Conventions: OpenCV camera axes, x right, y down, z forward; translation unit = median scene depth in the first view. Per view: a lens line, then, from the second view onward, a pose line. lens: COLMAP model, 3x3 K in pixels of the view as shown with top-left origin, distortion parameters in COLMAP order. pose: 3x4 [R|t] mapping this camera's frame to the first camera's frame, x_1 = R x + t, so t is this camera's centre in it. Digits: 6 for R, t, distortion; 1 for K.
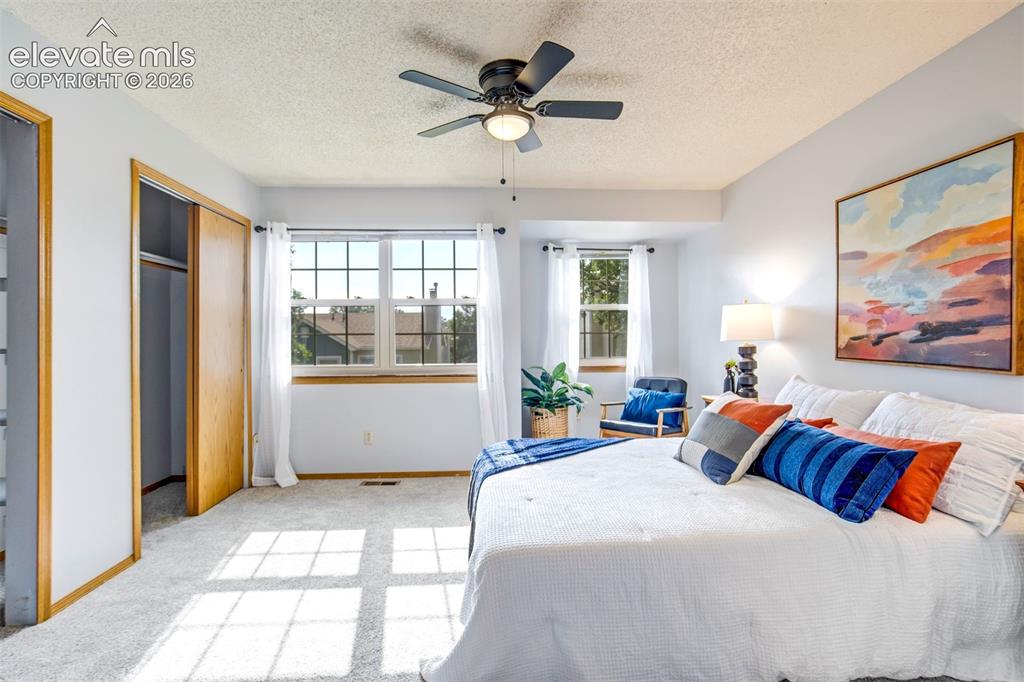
lens RADIAL K [[477.9, 0, 506.8], [0, 477.9, 336.3], [0, 0, 1]] dist [-0.039046, 0.021903]
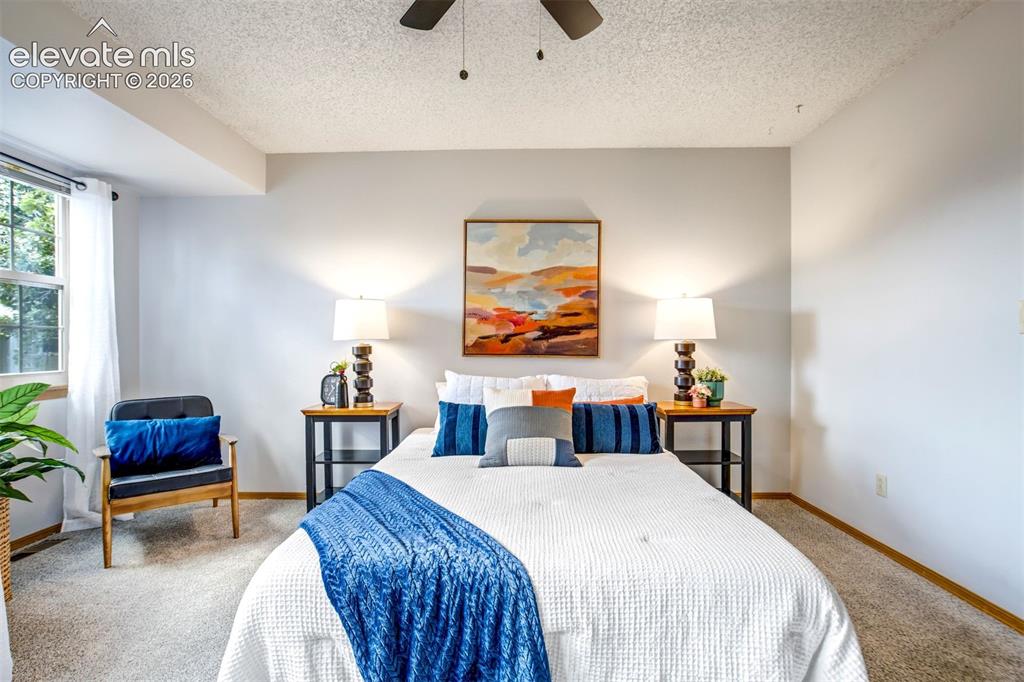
lens RADIAL K [[477.9, 0, 506.8], [0, 477.9, 336.3], [0, 0, 1]] dist [-0.039046, 0.021903]
pose [[0.074014, 0.020695, 0.997042, -0.487535], [0.001120, 0.999782, -0.020835, 0.026922], [-0.997257, 0.002659, 0.073975, 0.838280]]
